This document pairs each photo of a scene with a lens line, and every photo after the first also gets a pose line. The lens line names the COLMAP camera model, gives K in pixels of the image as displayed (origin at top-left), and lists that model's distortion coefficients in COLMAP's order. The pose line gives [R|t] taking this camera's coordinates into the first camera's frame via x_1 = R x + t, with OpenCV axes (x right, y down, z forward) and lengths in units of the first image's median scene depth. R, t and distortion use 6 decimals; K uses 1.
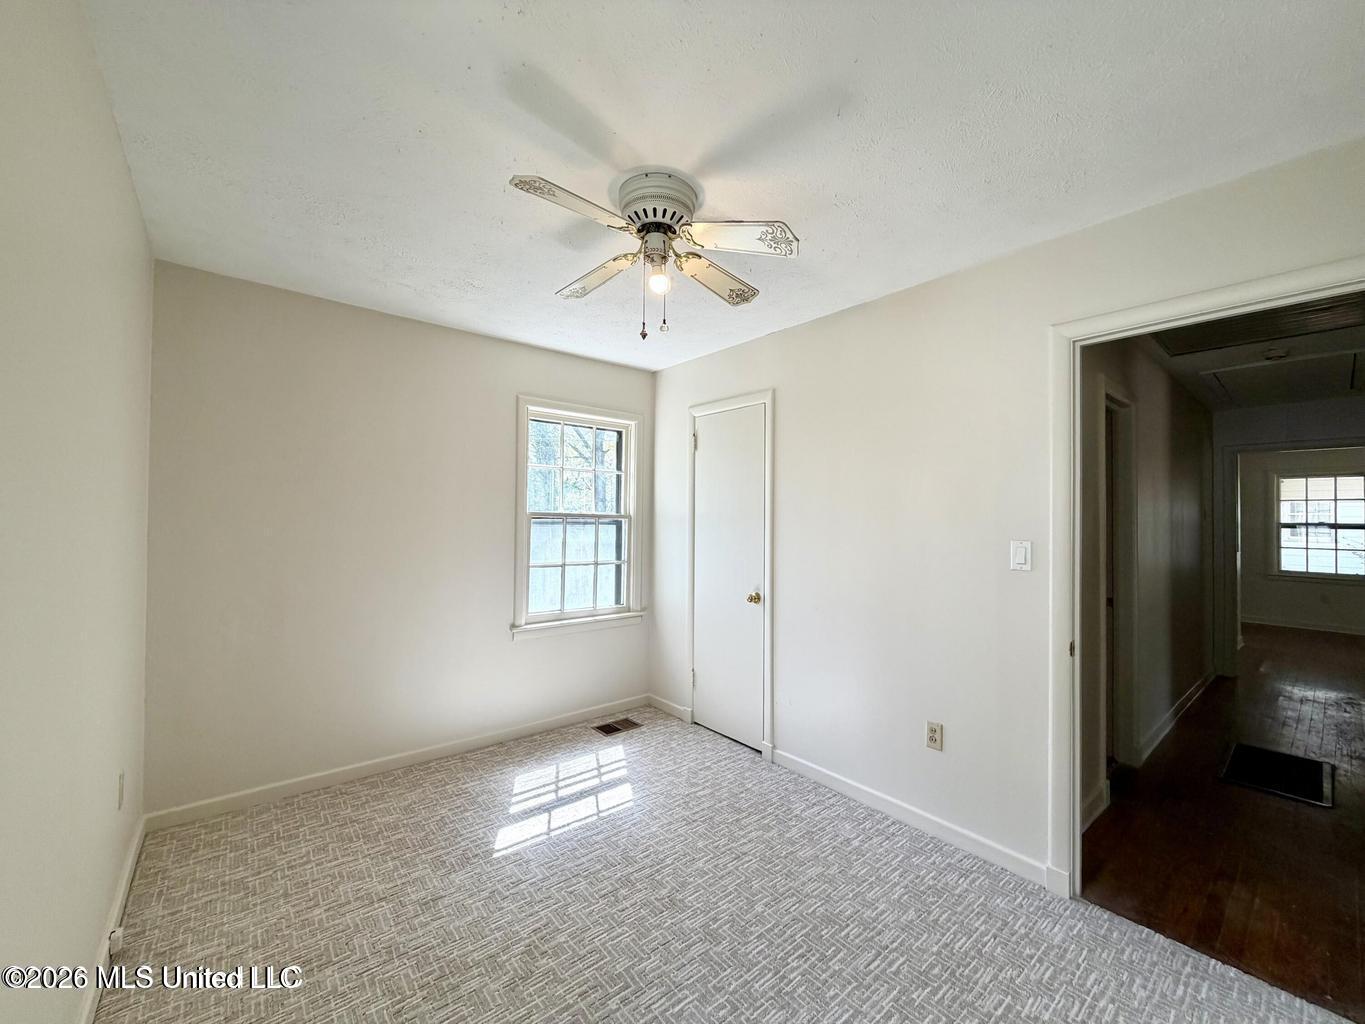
lens RADIAL K [[545.3, 0, 680.8], [0, 545.3, 511.2], [0, 0, 1]] dist [-0.000343, 0.000077]
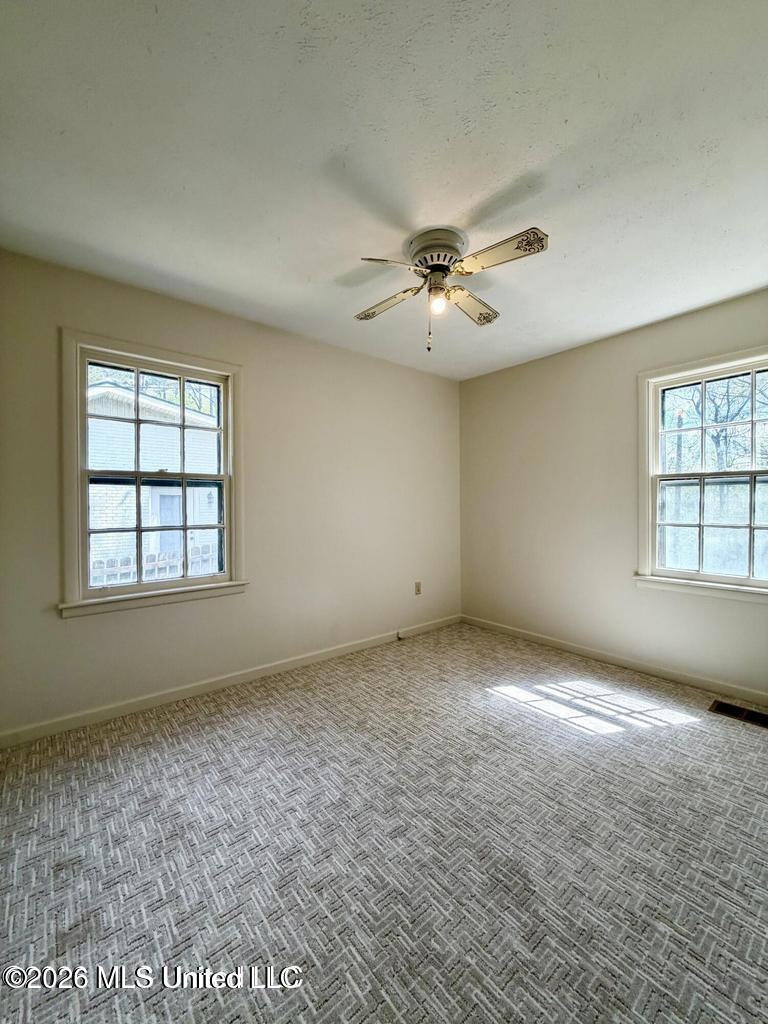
lens RADIAL K [[409.1, 0, 383.7], [0, 409.1, 510.7], [0, 0, 1]] dist [-0.000343, 0.000077]
pose [[-0.007625, -0.002213, -0.999968, 0.690119], [0.019243, 0.999812, -0.002360, 0.080726], [0.999786, -0.019260, -0.007581, 0.566558]]
